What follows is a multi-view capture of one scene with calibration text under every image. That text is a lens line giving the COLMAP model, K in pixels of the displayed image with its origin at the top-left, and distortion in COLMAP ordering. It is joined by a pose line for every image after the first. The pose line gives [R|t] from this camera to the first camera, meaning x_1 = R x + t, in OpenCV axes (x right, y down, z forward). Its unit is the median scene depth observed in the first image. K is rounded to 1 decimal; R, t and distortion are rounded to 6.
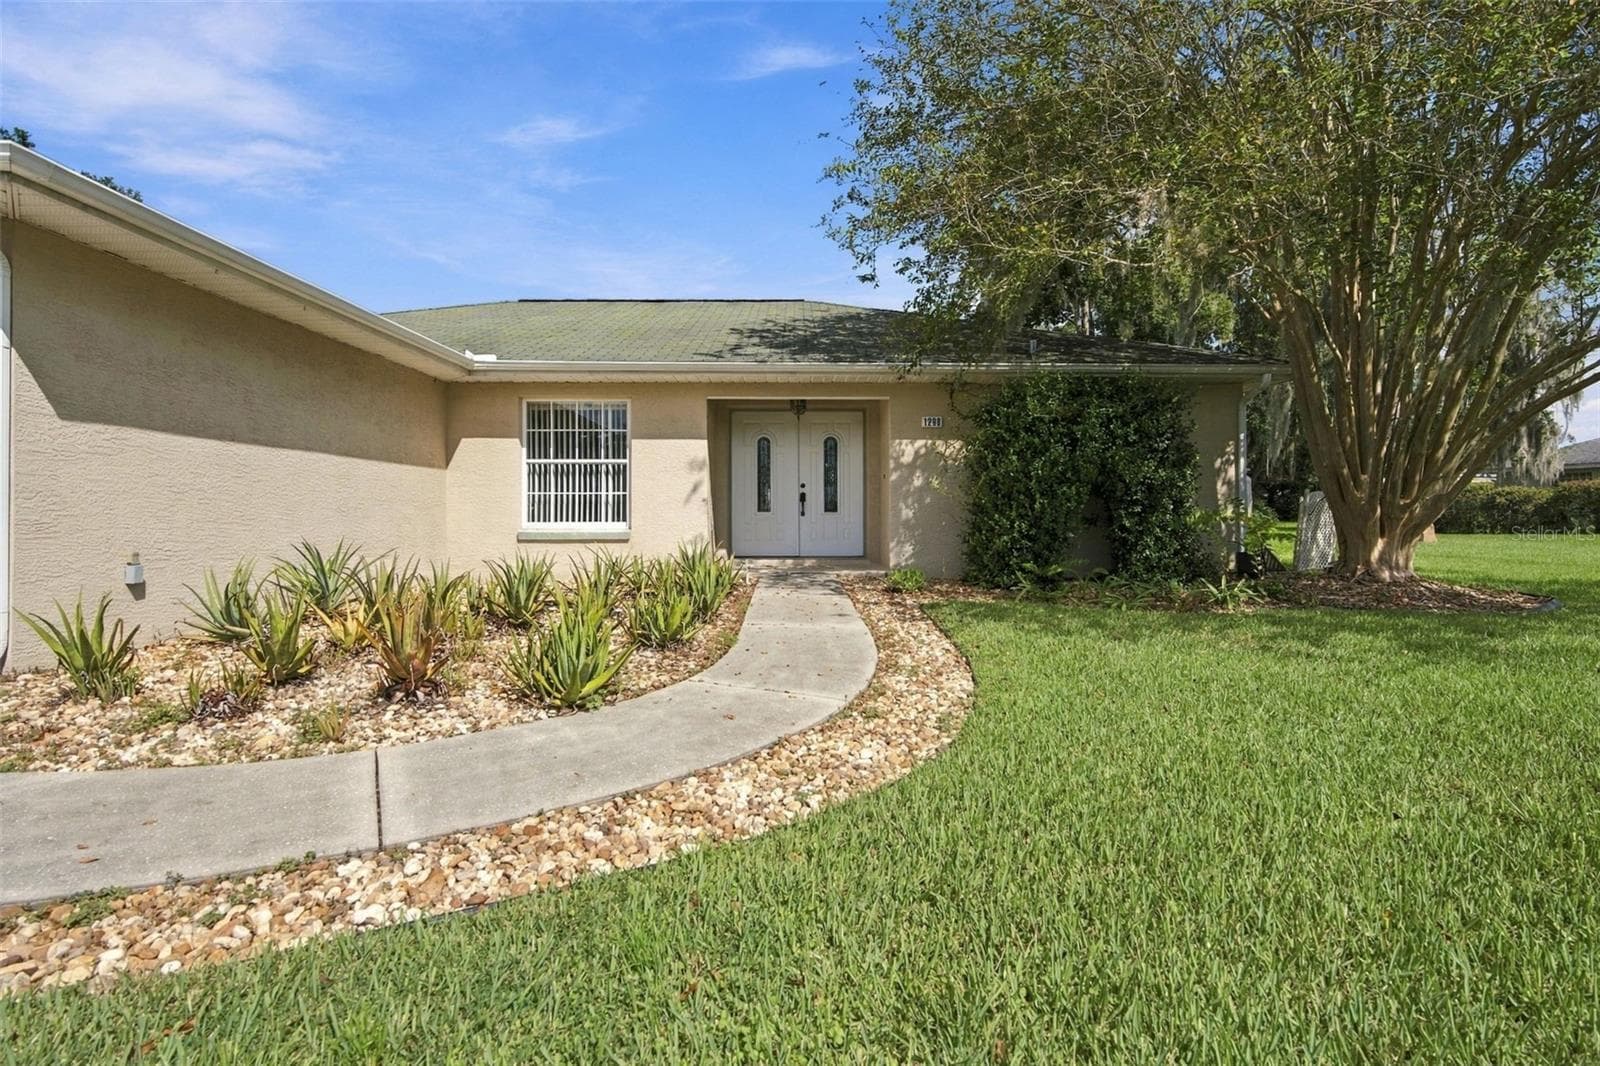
lens RADIAL K [[738.4, 0, 787.2], [0, 738.4, 533.6], [0, 0, 1]] dist [0.014163, 0.001346]
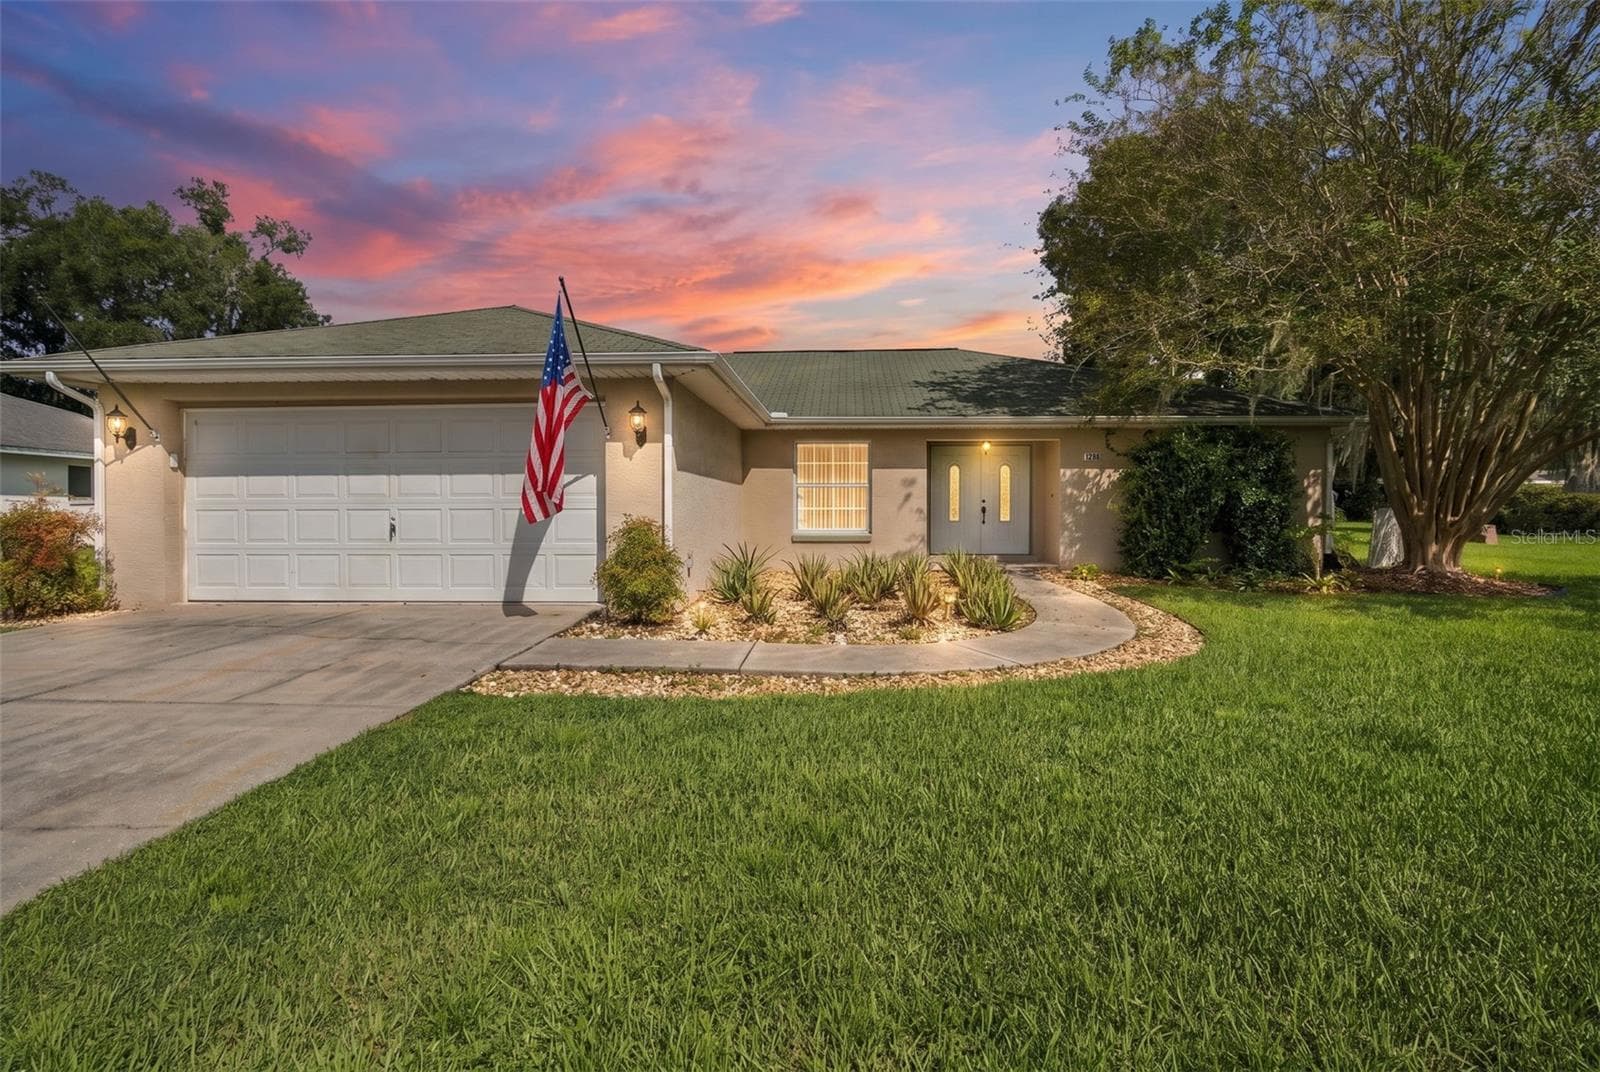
lens RADIAL K [[738.4, 0, 806.2], [0, 738.4, 527.1], [0, 0, 1]] dist [0.014163, 0.001346]
pose [[0.998886, 0.003375, -0.047078, -0.268097], [-0.003521, 0.999989, -0.003029, -0.015107], [0.047067, 0.003191, 0.998887, -0.387674]]
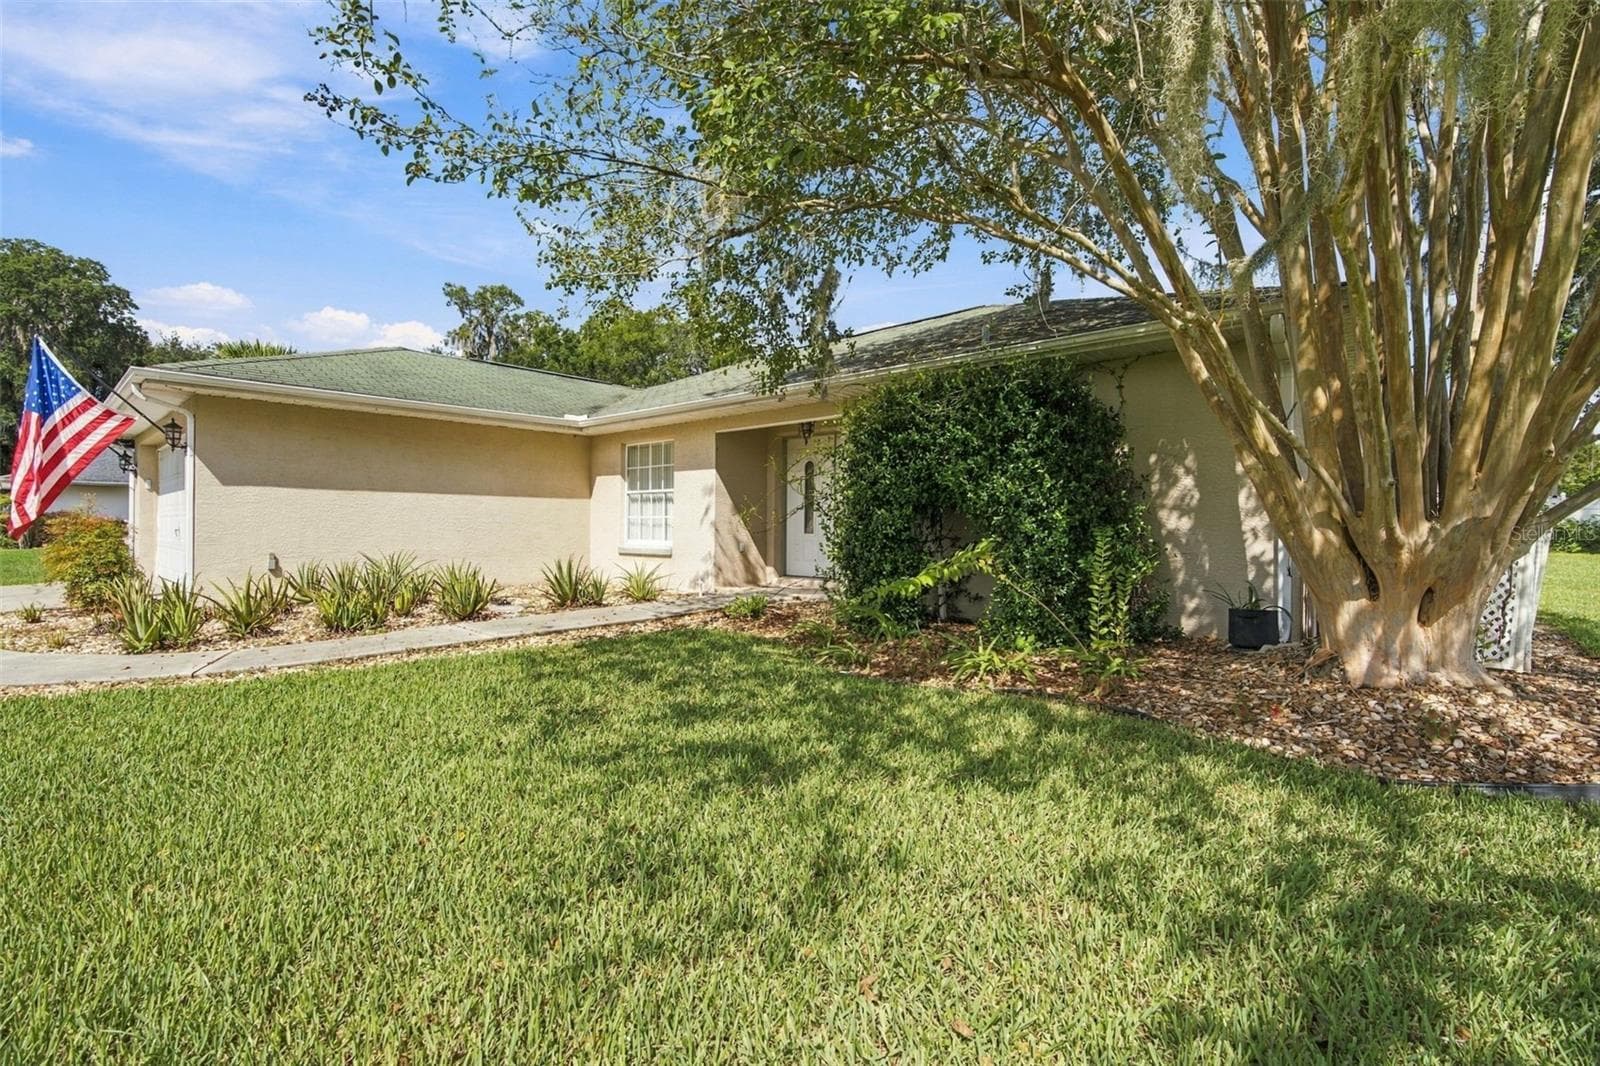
lens RADIAL K [[738.4, 0, 802.1], [0, 738.4, 527.0], [0, 0, 1]] dist [0.014163, 0.001346]
pose [[0.746891, 0.007023, -0.664909, 0.722717], [-0.027615, 0.999409, -0.020463, -0.020106], [0.664373, 0.033645, 0.746644, 0.249796]]
